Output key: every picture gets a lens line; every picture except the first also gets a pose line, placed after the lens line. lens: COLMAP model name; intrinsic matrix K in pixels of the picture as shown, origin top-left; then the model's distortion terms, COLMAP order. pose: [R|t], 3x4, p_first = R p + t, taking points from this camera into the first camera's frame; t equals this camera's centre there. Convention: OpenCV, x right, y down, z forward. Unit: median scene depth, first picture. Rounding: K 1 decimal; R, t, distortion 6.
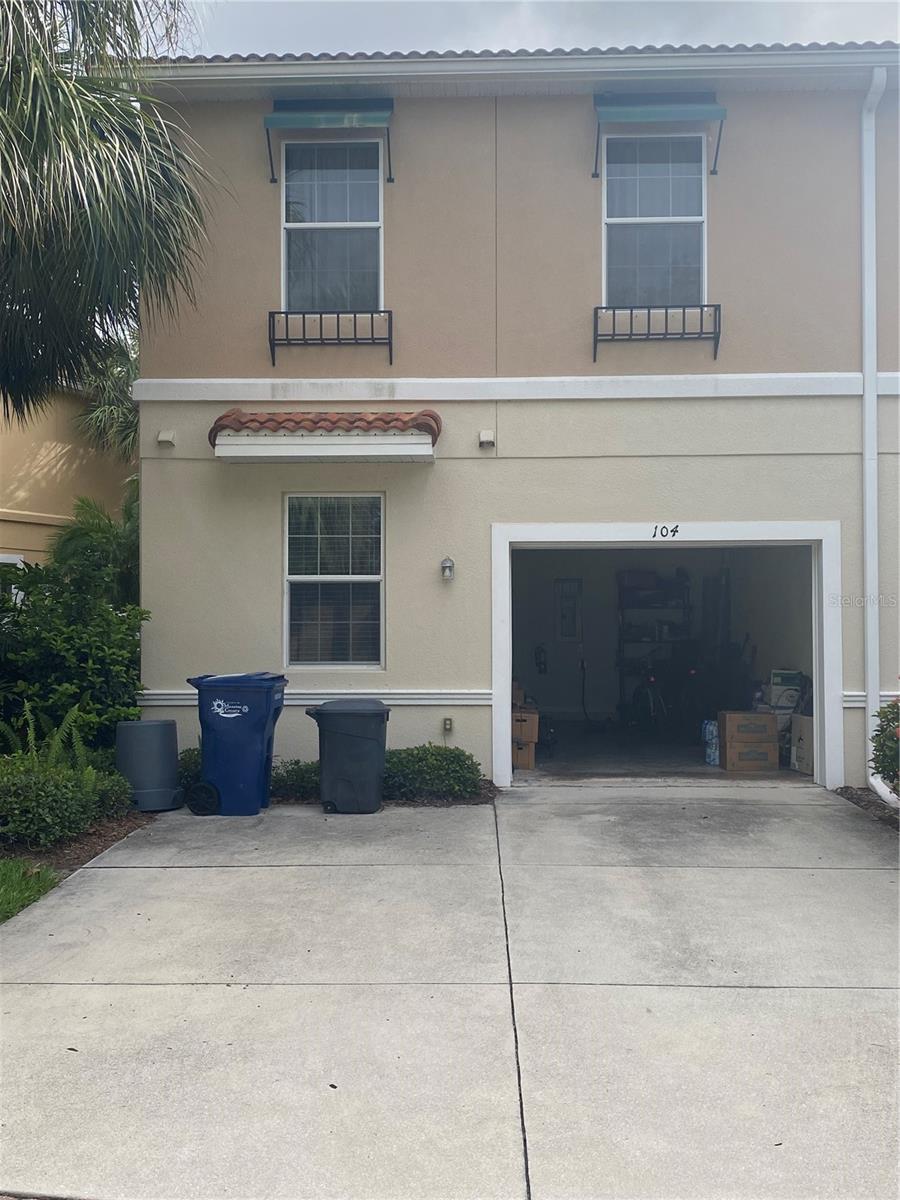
lens RADIAL K [[1166.1, 0, 450.0], [0, 1166.1, 600.0], [0, 0, 1]] dist [0.103958, -0.209699]
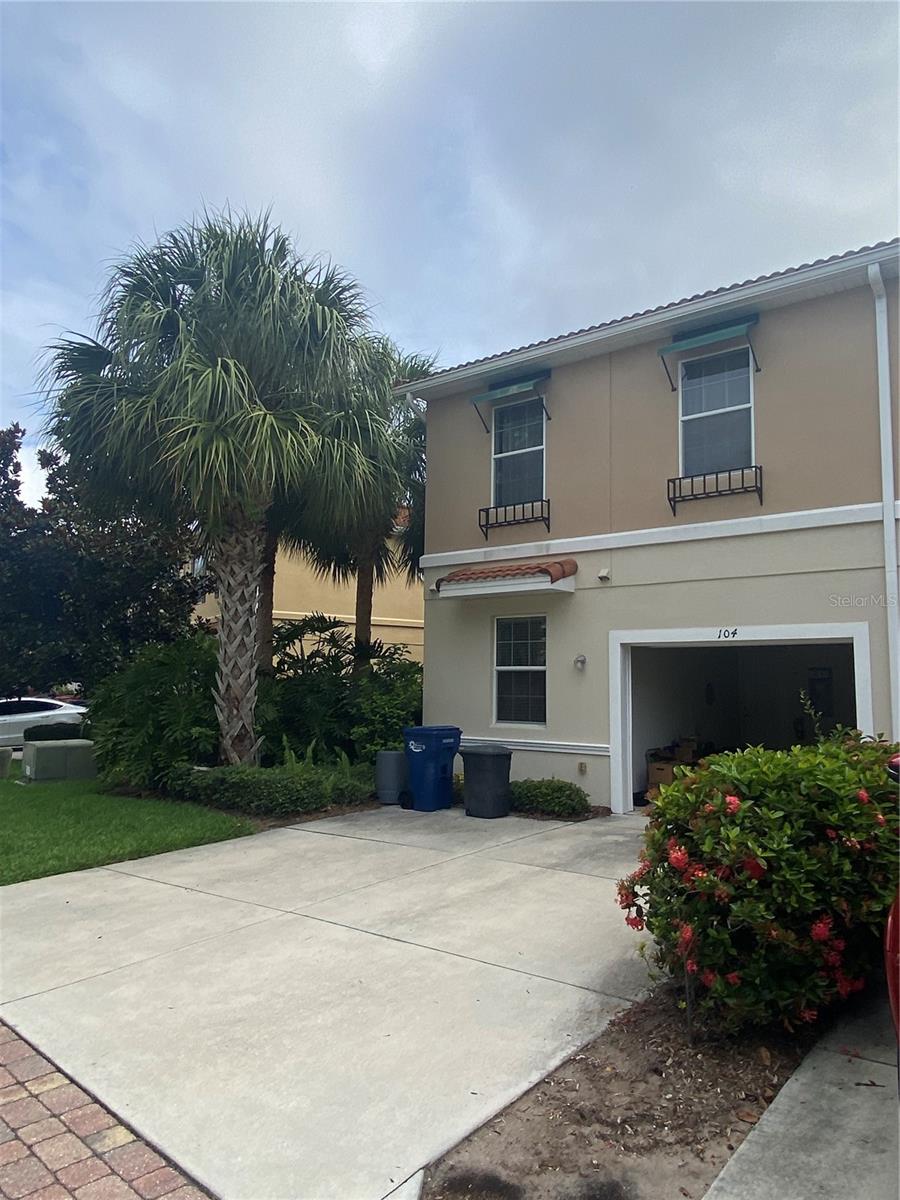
lens RADIAL K [[798.8, 0, 450.0], [0, 798.8, 600.0], [0, 0, 1]] dist [0.028190, -0.000207]
pose [[0.816416, -0.050424, -0.575259, 0.458169], [0.002431, 0.996472, -0.083894, -0.020258], [0.577459, 0.067094, 0.813658, 0.054786]]
